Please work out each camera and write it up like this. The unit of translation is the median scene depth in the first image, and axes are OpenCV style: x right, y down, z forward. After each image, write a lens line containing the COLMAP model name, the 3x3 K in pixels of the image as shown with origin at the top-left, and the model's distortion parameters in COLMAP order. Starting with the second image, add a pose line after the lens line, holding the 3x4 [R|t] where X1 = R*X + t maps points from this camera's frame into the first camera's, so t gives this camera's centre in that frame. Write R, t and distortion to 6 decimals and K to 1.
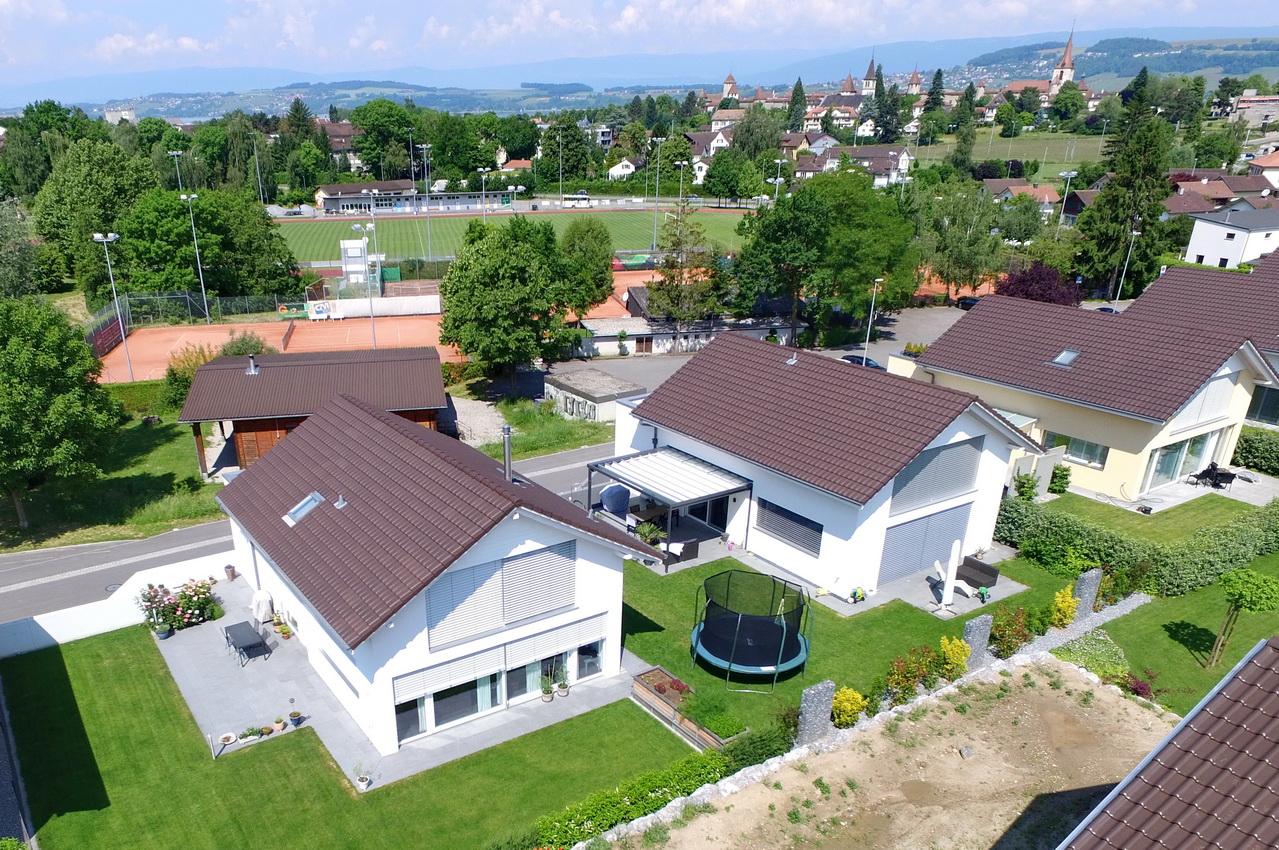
lens RADIAL K [[957.8, 0, 522.6], [0, 957.8, 608.8], [0, 0, 1]] dist [-0.015608, 0.015561]
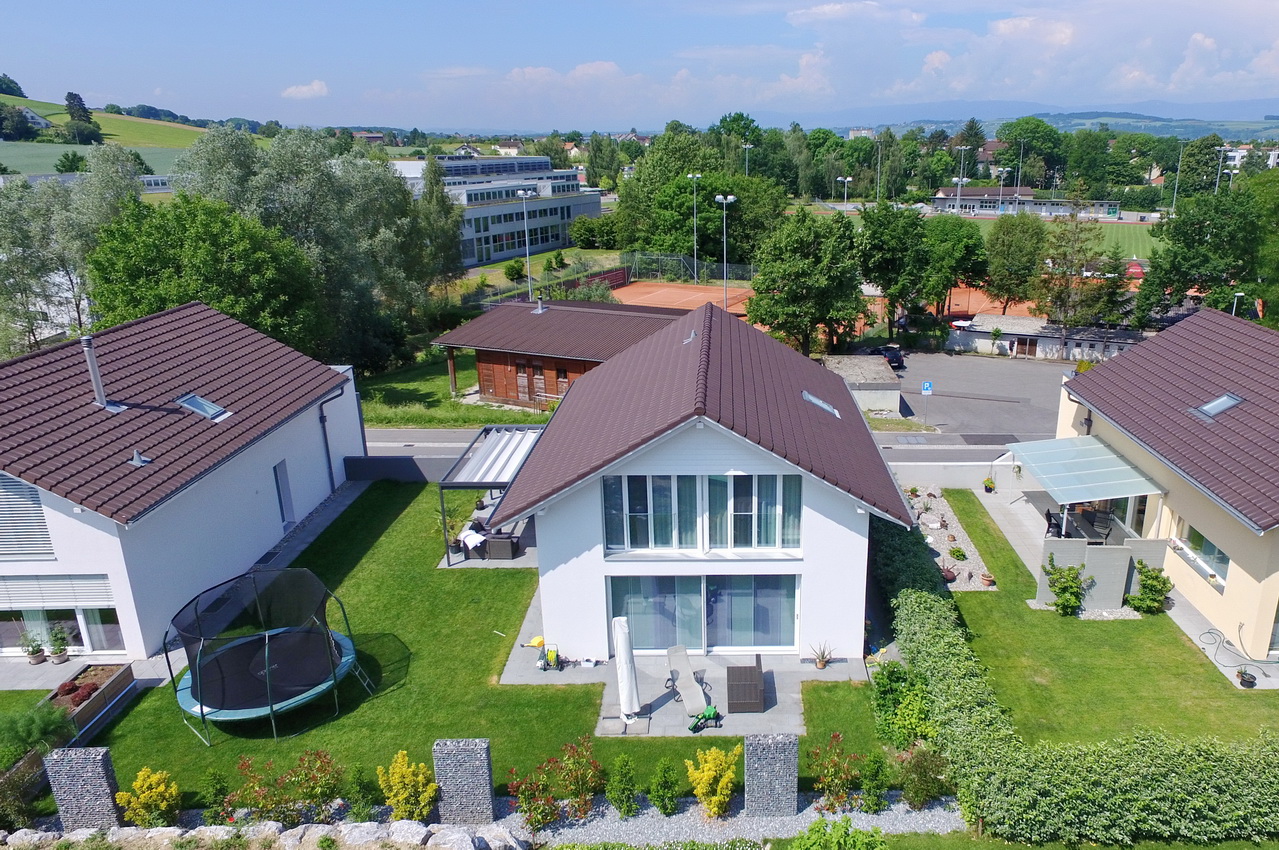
lens RADIAL K [[881.4, 0, 736.2], [0, 881.4, 415.9], [0, 0, 1]] dist [-0.007062, 0.011312]
pose [[0.868564, 0.168381, -0.466095, 0.378530], [-0.245765, 0.963060, -0.110065, -0.076092], [0.430344, 0.210149, 0.877862, 0.234601]]
